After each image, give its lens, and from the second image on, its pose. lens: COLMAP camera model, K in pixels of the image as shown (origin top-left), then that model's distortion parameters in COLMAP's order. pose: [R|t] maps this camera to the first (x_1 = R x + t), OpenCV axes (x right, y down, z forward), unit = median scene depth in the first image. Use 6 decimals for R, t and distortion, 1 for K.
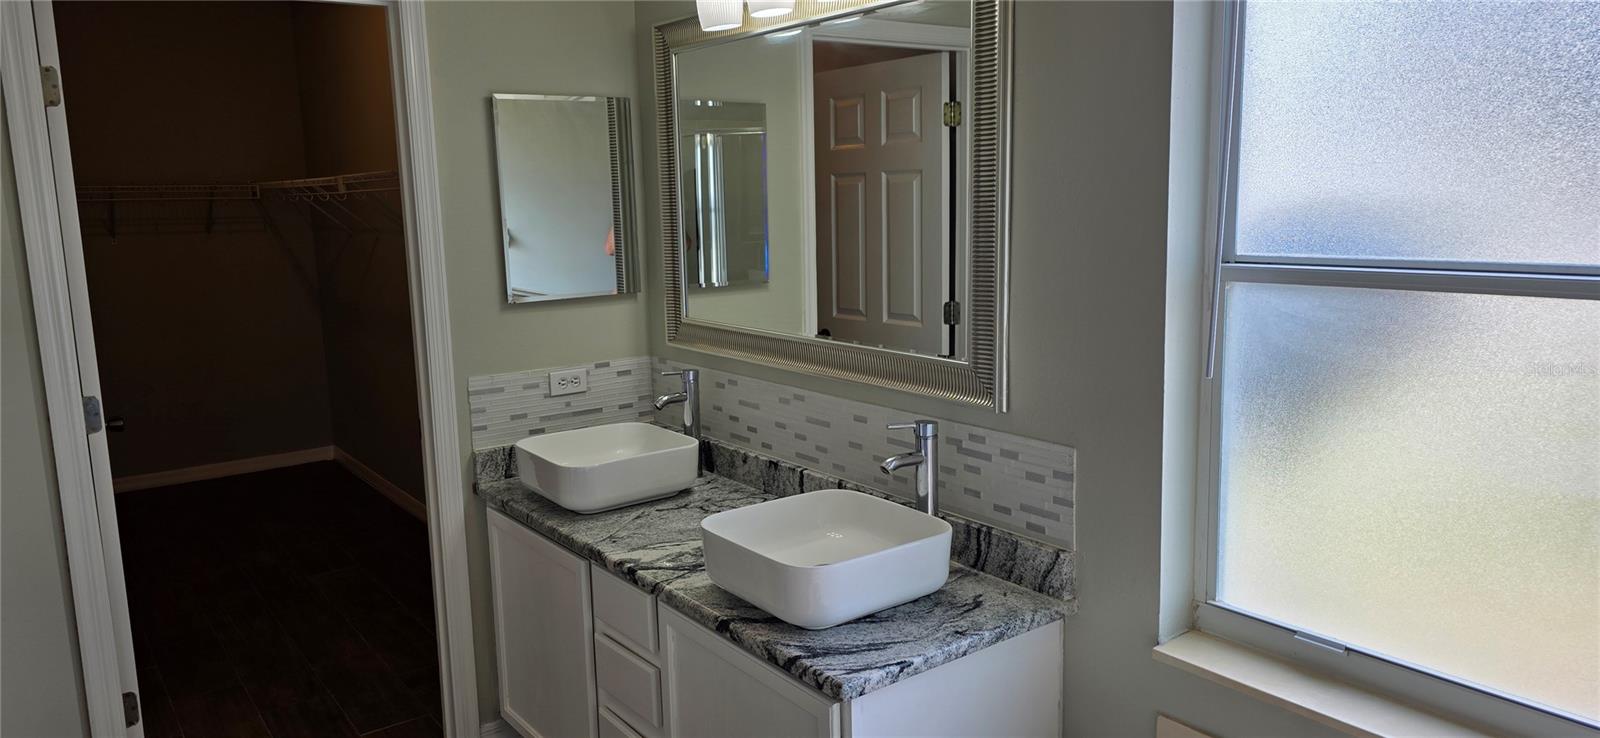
lens RADIAL K [[1081.3, 0, 803.8], [0, 1081.3, 375.0], [0, 0, 1]] dist [0.009801, 0.002618]
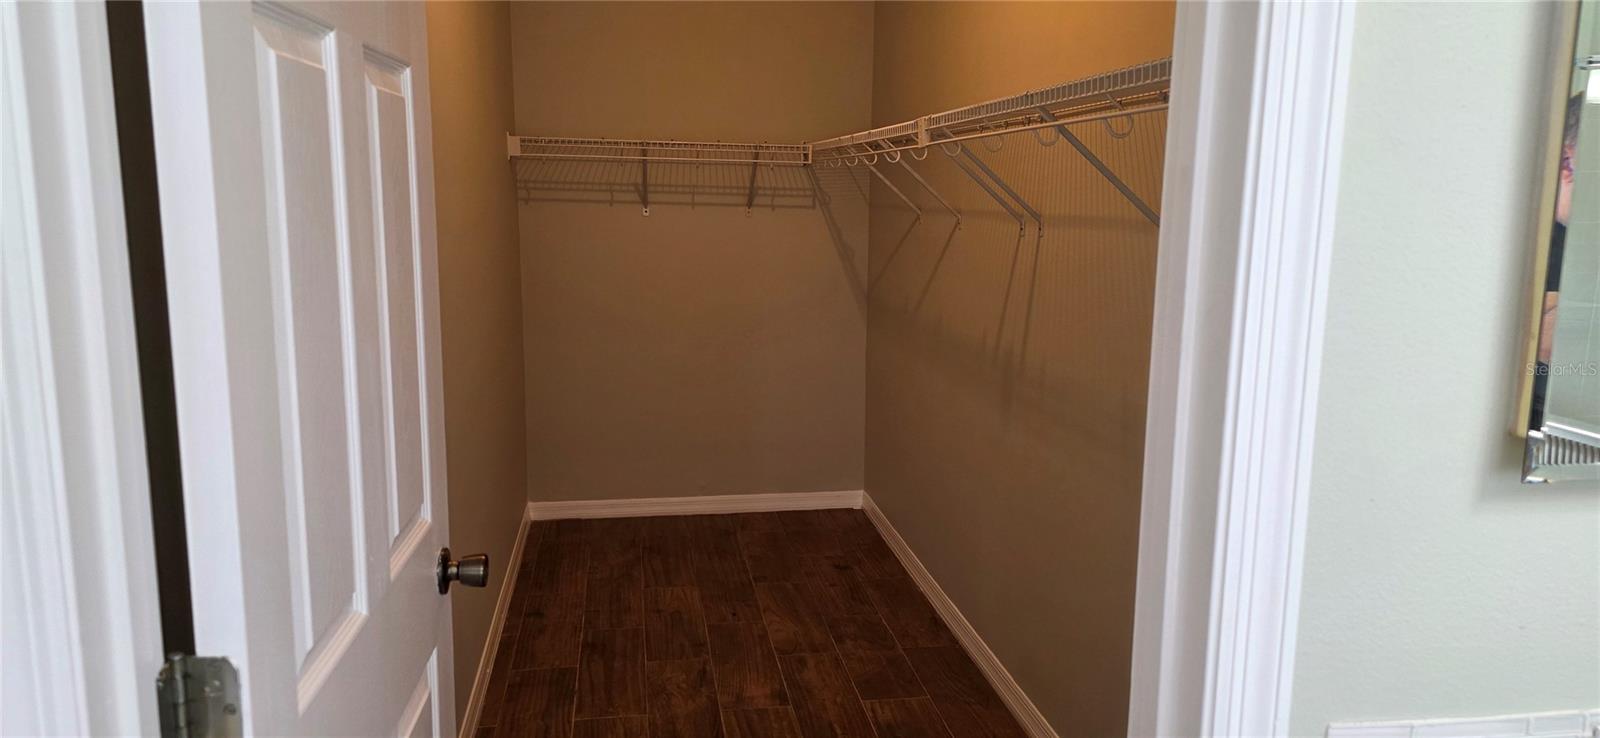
lens RADIAL K [[1081.3, 0, 798.3], [0, 1081.3, 370.0], [0, 0, 1]] dist [0.009801, 0.002618]
pose [[0.879736, 0.116967, -0.460850, -0.155030], [-0.115884, 0.992786, 0.030762, -0.045093], [0.461124, 0.026343, 0.886945, 0.349437]]
